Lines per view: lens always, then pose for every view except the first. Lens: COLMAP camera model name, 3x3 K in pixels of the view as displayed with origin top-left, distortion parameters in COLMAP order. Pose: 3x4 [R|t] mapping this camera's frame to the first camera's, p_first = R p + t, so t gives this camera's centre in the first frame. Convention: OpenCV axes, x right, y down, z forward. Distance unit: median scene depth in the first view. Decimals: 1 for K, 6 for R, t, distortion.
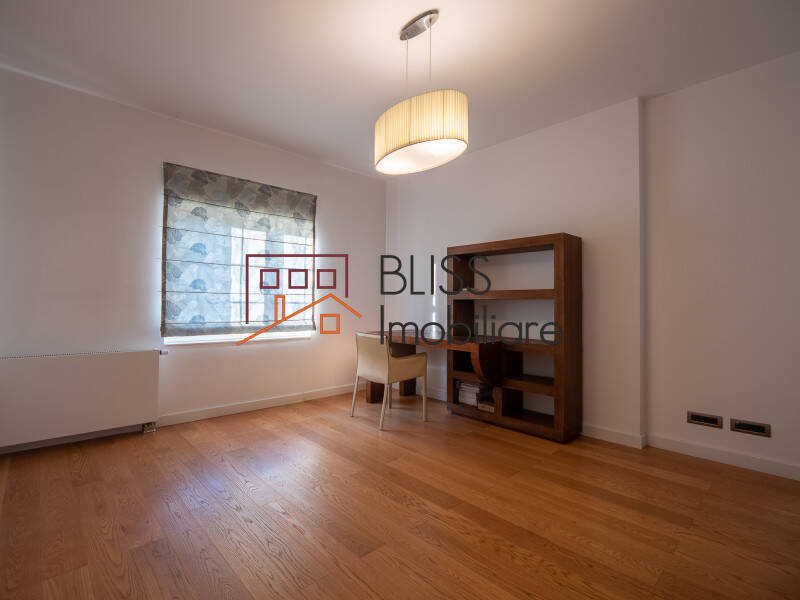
lens RADIAL K [[391.4, 0, 400.0], [0, 391.4, 300.0], [0, 0, 1]] dist [-0.003902, -0.000589]
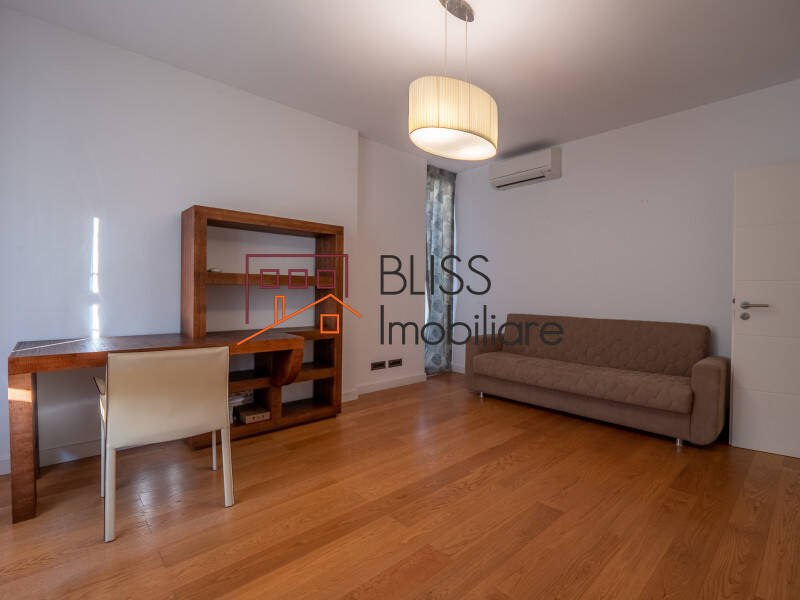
lens RADIAL K [[391.4, 0, 400.0], [0, 391.4, 300.0], [0, 0, 1]] dist [-0.003902, -0.000589]
pose [[0.004755, -0.030717, 0.999517, -1.025891], [-0.022617, 0.999269, 0.030817, -0.003213], [-0.999733, -0.022753, 0.004057, 1.228031]]
